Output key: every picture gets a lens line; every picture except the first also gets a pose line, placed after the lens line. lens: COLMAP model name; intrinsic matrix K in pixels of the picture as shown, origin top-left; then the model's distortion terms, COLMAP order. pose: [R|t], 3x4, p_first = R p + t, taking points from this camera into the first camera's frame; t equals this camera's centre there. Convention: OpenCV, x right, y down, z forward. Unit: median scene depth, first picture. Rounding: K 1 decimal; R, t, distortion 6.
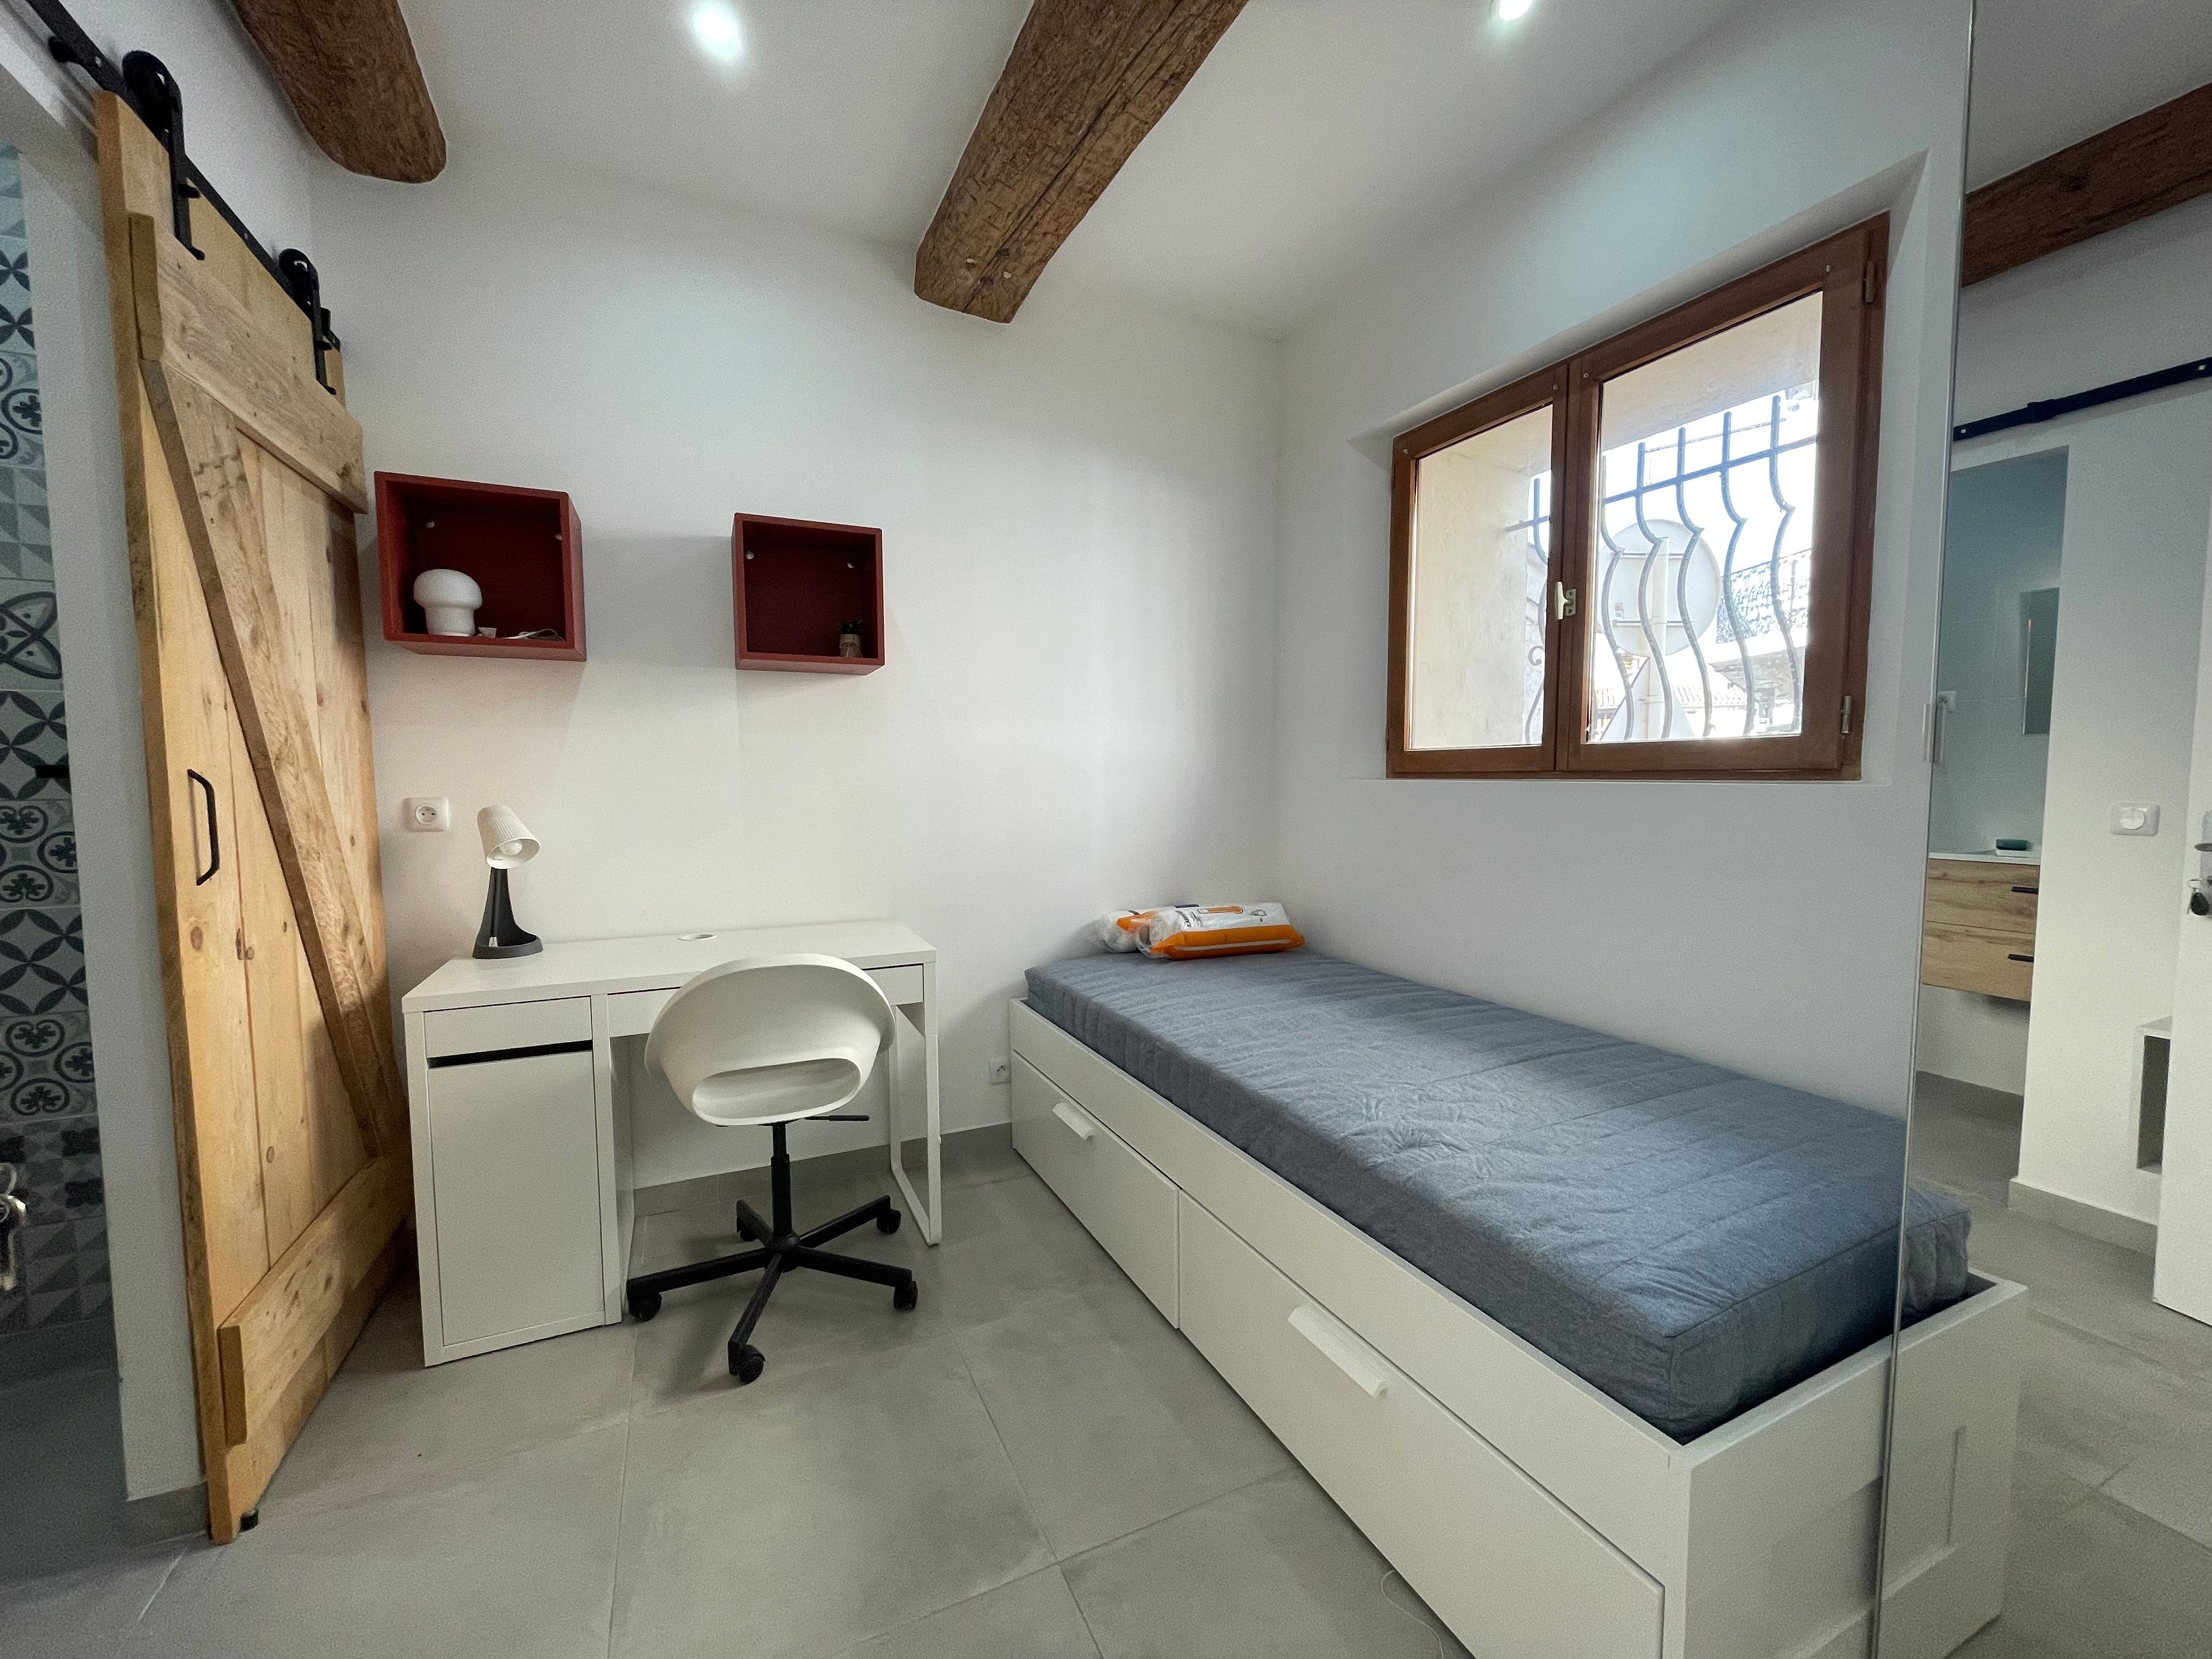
lens RADIAL K [[893.7, 0, 1103.2], [0, 893.7, 831.5], [0, 0, 1]] dist [-0.002249, -0.000088]
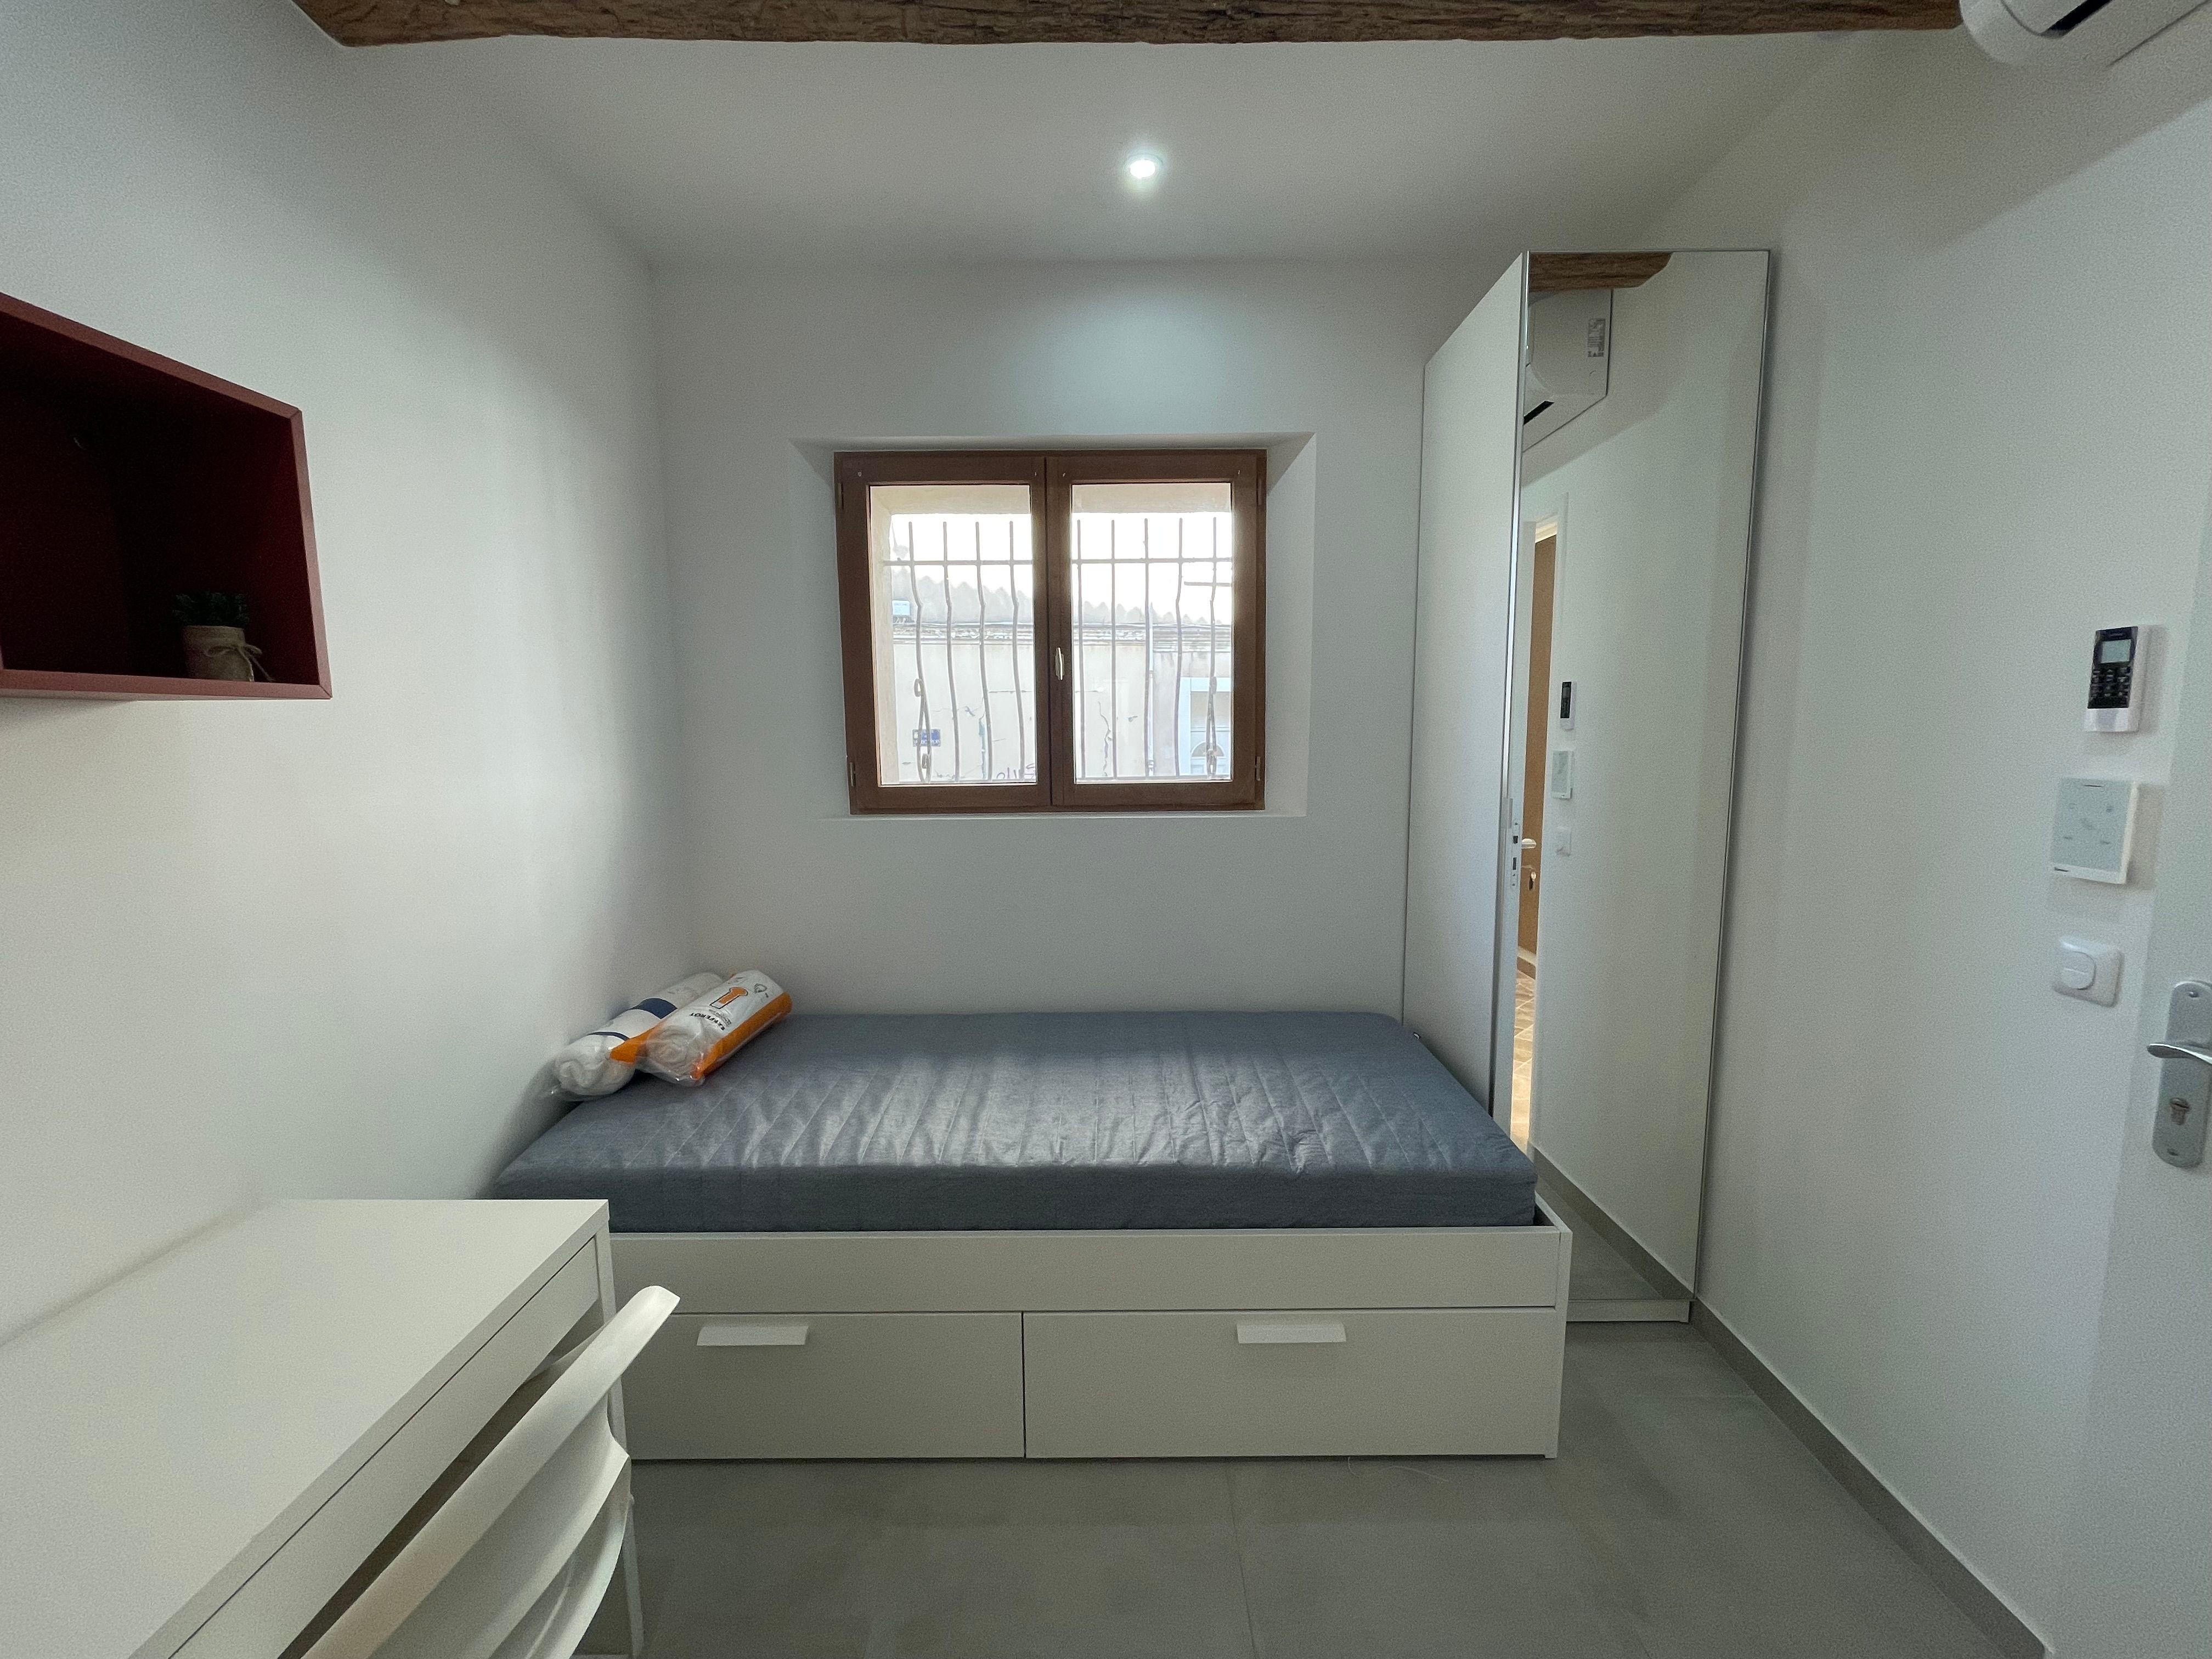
lens RADIAL K [[893.7, 0, 1103.2], [0, 893.7, 831.5], [0, 0, 1]] dist [-0.002249, -0.000088]
pose [[0.424014, -0.108380, 0.899147, -0.547677], [0.065714, 0.993878, 0.088810, -0.138615], [-0.903268, 0.021430, 0.428541, 0.445078]]
